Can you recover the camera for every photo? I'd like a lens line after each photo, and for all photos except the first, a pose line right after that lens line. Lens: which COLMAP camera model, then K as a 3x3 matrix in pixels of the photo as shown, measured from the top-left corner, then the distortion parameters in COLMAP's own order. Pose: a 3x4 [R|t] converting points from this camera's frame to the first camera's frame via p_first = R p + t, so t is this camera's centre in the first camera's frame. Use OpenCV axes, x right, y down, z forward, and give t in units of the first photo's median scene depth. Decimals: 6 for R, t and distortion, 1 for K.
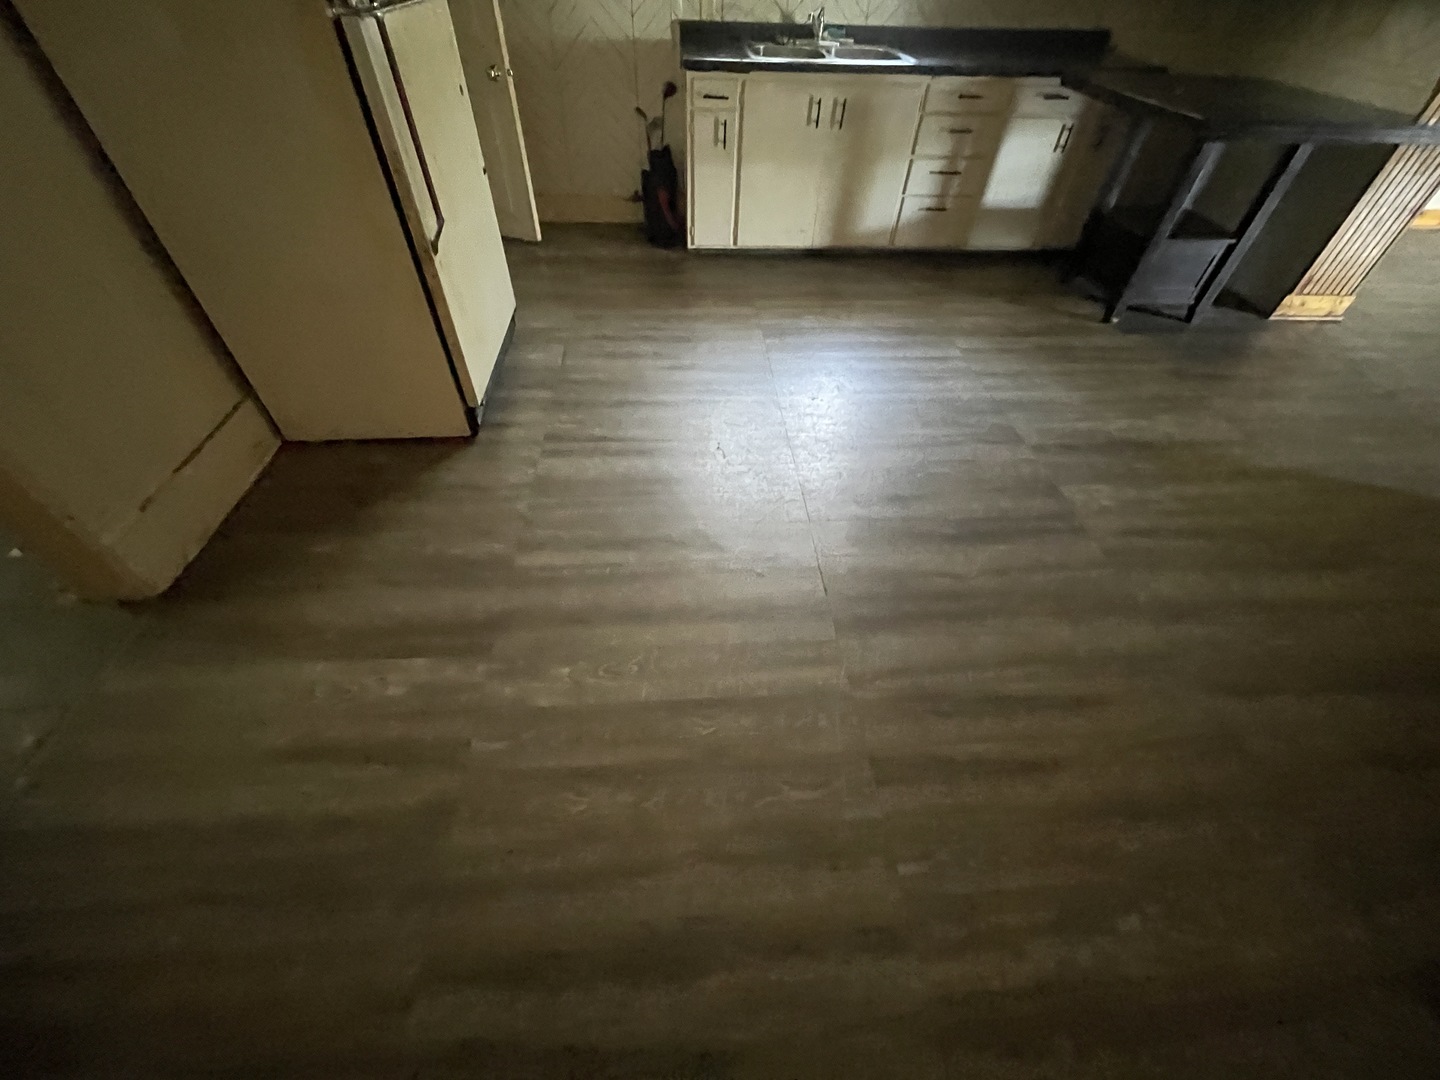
lens RADIAL K [[580.7, 0, 723.3], [0, 580.7, 537.0], [0, 0, 1]] dist [-0.000621, 0.000586]
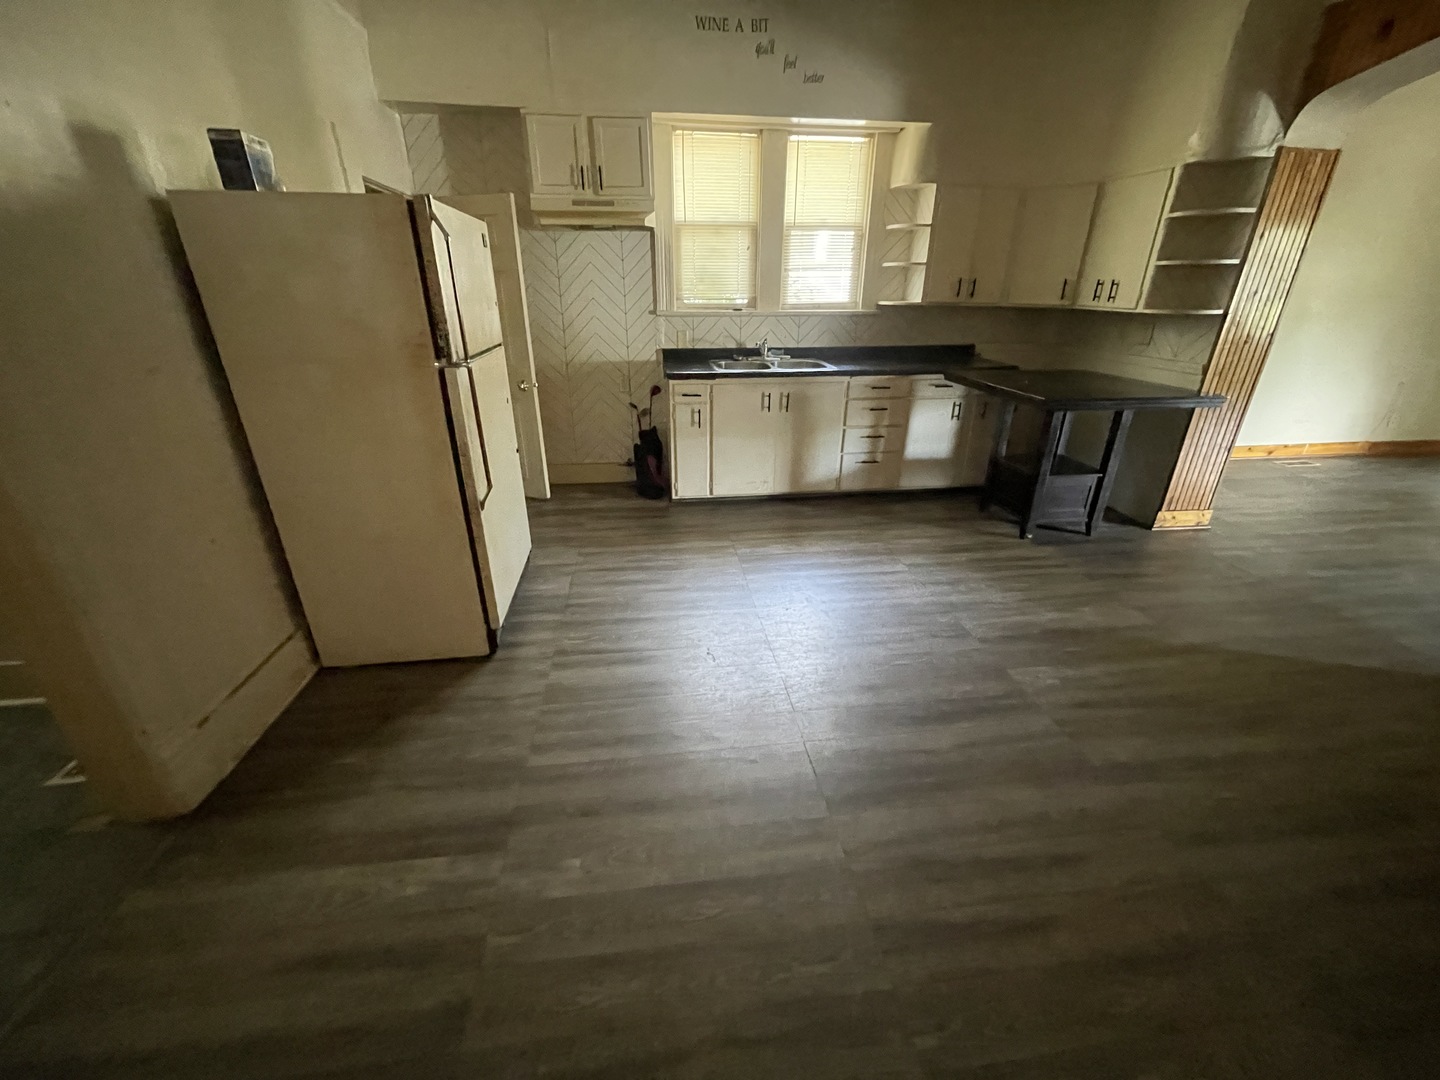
lens RADIAL K [[580.7, 0, 723.3], [0, 580.7, 537.0], [0, 0, 1]] dist [-0.000621, 0.000586]
pose [[0.997971, -0.045655, 0.044371, -0.016139], [0.059180, 0.922190, -0.382182, 0.062224], [-0.023470, 0.384032, 0.923021, -0.119628]]
